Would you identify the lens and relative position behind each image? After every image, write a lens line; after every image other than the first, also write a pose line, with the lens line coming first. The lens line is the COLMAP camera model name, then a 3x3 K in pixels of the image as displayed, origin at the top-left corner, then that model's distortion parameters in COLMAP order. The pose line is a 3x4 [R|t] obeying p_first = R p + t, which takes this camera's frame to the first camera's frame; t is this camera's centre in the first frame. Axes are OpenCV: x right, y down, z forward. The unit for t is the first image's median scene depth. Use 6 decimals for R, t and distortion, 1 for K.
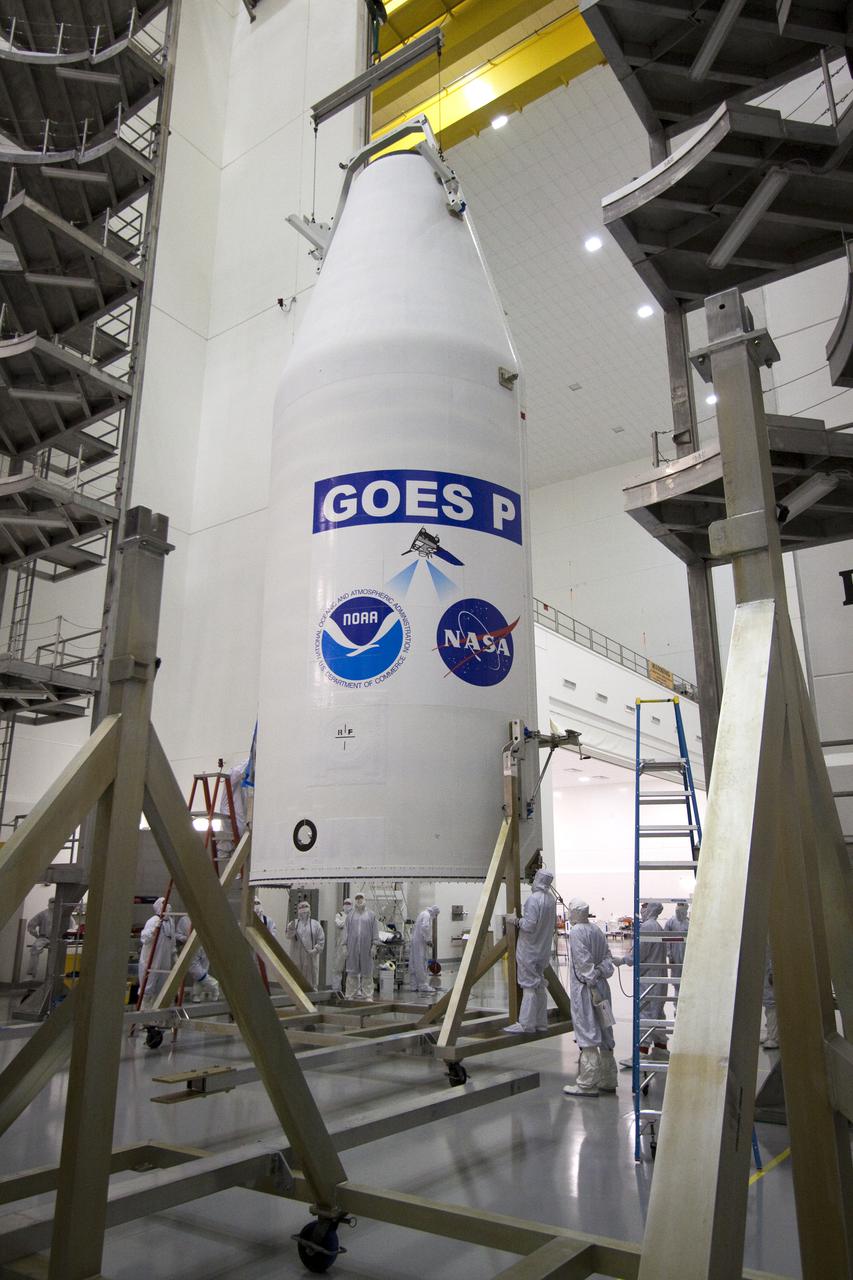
lens RADIAL K [[896.5, 0, 426.5], [0, 896.5, 640.0], [0, 0, 1]] dist [-0.001001, -0.000524]
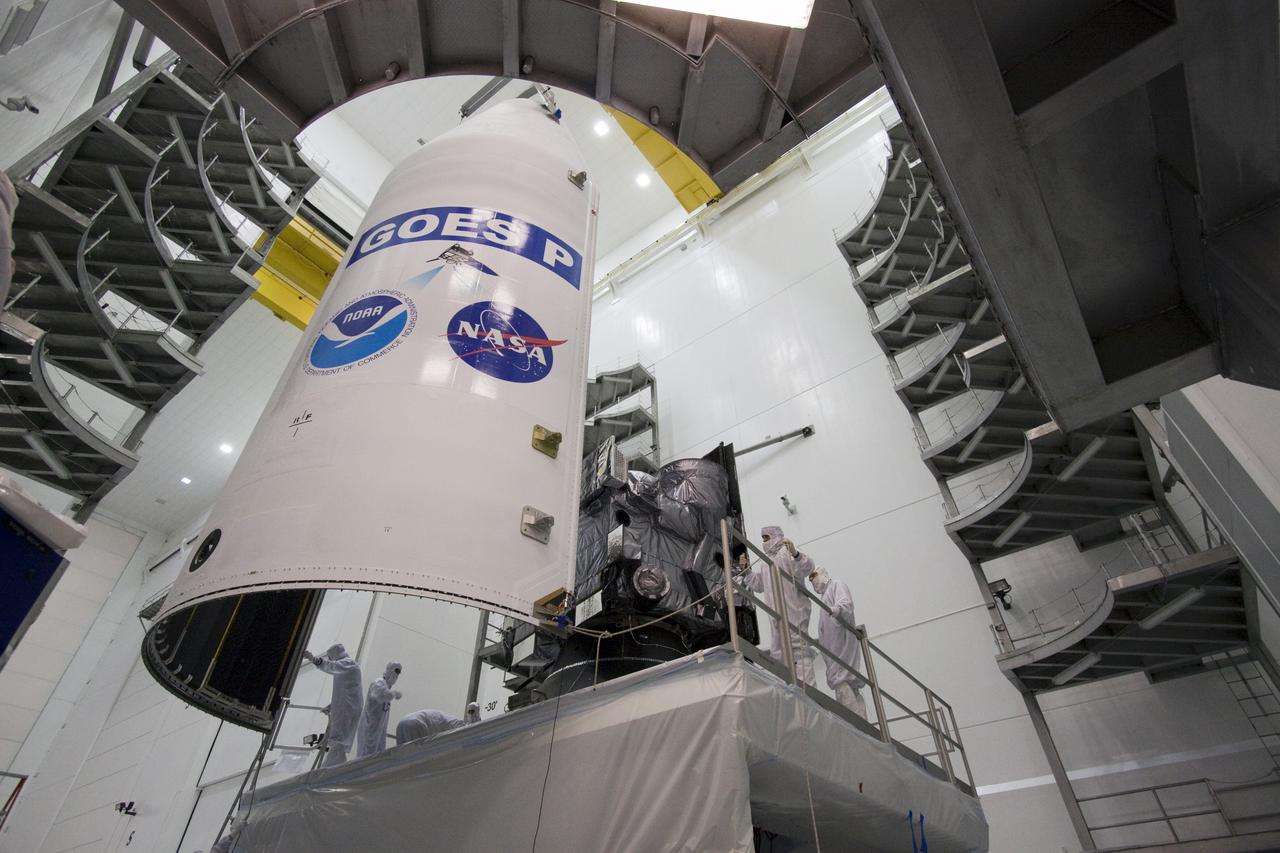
lens RADIAL K [[643.4, 0, 640.0], [0, 643.4, 426.5], [0, 0, 1]] dist [-0.000311, -0.000197]
pose [[0.999623, -0.021330, -0.017308, 0.190663], [0.011748, 0.901539, -0.432538, 0.328901], [0.024830, 0.432171, 0.901450, 0.503536]]
